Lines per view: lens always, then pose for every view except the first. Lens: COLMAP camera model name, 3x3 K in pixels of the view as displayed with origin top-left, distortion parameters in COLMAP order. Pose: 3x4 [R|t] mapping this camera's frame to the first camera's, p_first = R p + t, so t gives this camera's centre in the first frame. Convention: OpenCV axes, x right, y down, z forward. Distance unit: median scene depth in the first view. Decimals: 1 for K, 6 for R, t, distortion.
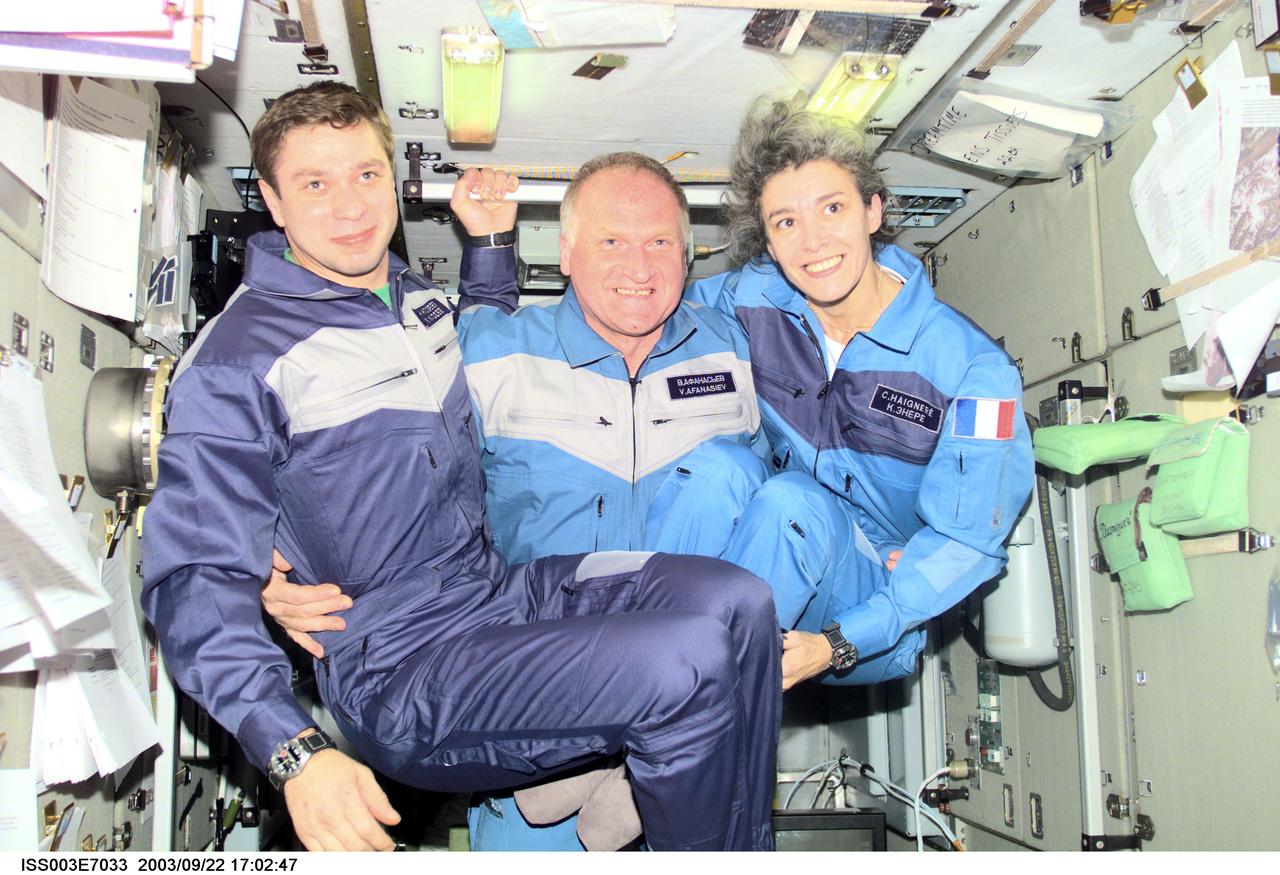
lens RADIAL K [[1414.6, 0, 642.9], [0, 1414.6, 416.2], [0, 0, 1]] dist [-0.060549, 0.084591]
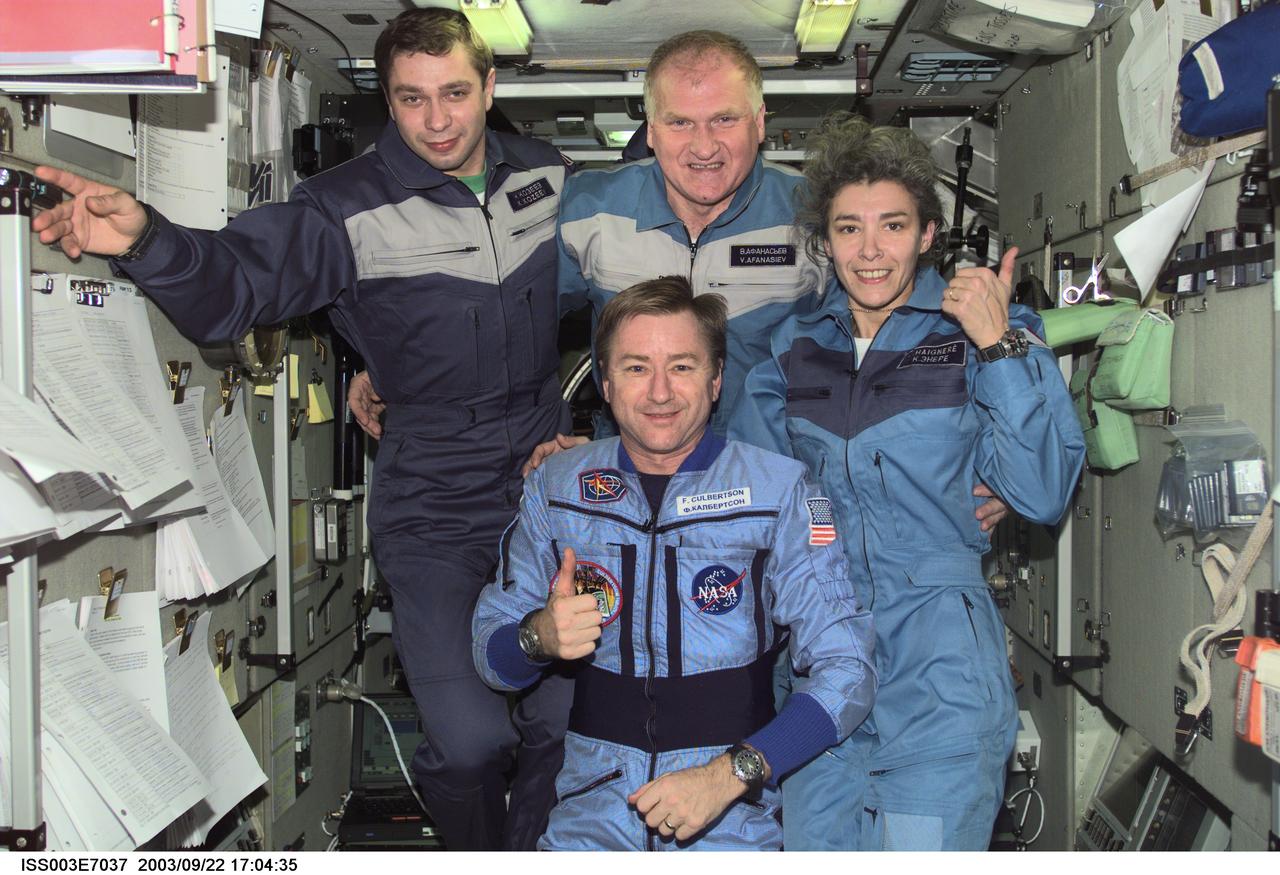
lens RADIAL K [[1414.6, 0, 642.9], [0, 1414.6, 416.2], [0, 0, 1]] dist [-0.060549, 0.084591]
pose [[0.985984, 0.013415, -0.166301, 0.173882], [0.015098, 0.985498, 0.169015, -0.093915], [0.166157, -0.169157, 0.971482, -0.140683]]
